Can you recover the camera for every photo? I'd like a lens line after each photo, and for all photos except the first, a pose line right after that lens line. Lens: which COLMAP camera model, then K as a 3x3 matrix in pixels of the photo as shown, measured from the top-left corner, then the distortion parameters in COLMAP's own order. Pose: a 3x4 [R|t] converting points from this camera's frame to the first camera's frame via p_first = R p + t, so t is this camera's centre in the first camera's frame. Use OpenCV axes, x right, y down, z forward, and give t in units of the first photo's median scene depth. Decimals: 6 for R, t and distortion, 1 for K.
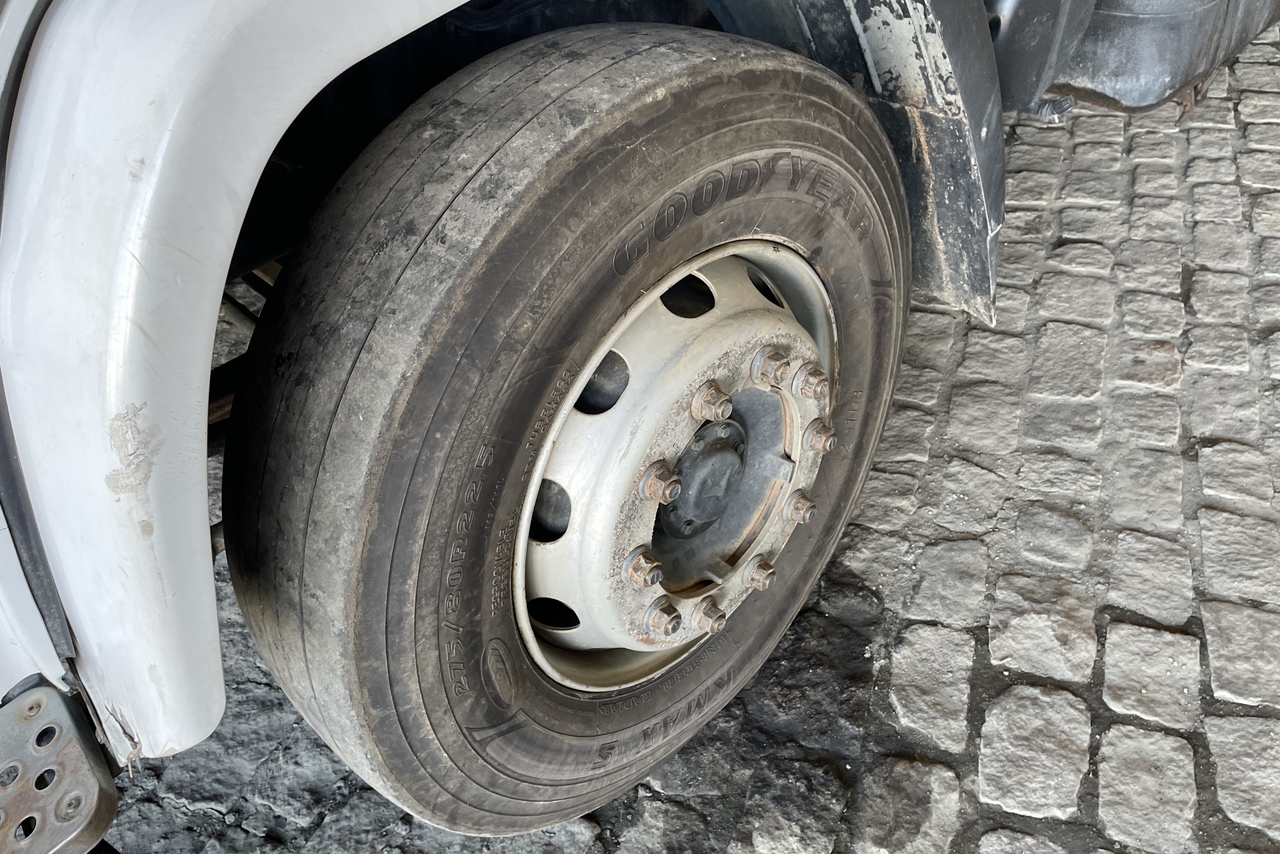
lens RADIAL K [[972.6, 0, 644.2], [0, 972.6, 411.7], [0, 0, 1]] dist [0.095481, -0.135974]
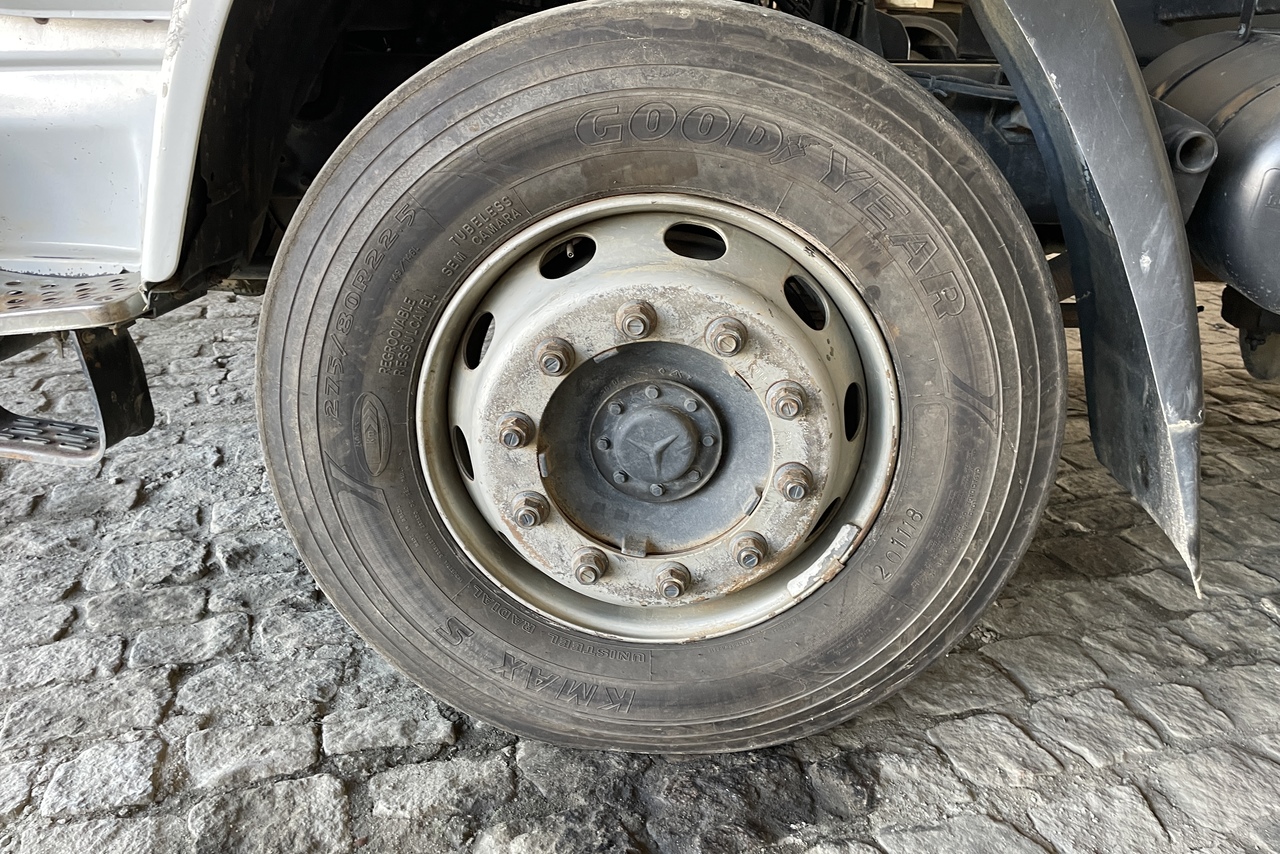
lens RADIAL K [[972.6, 0, 644.2], [0, 972.6, 411.7], [0, 0, 1]] dist [0.095481, -0.135974]
pose [[0.651418, 0.404858, -0.641673, 0.579639], [-0.570932, 0.818566, -0.063137, 0.097232], [0.499690, 0.407480, 0.764375, 0.189353]]
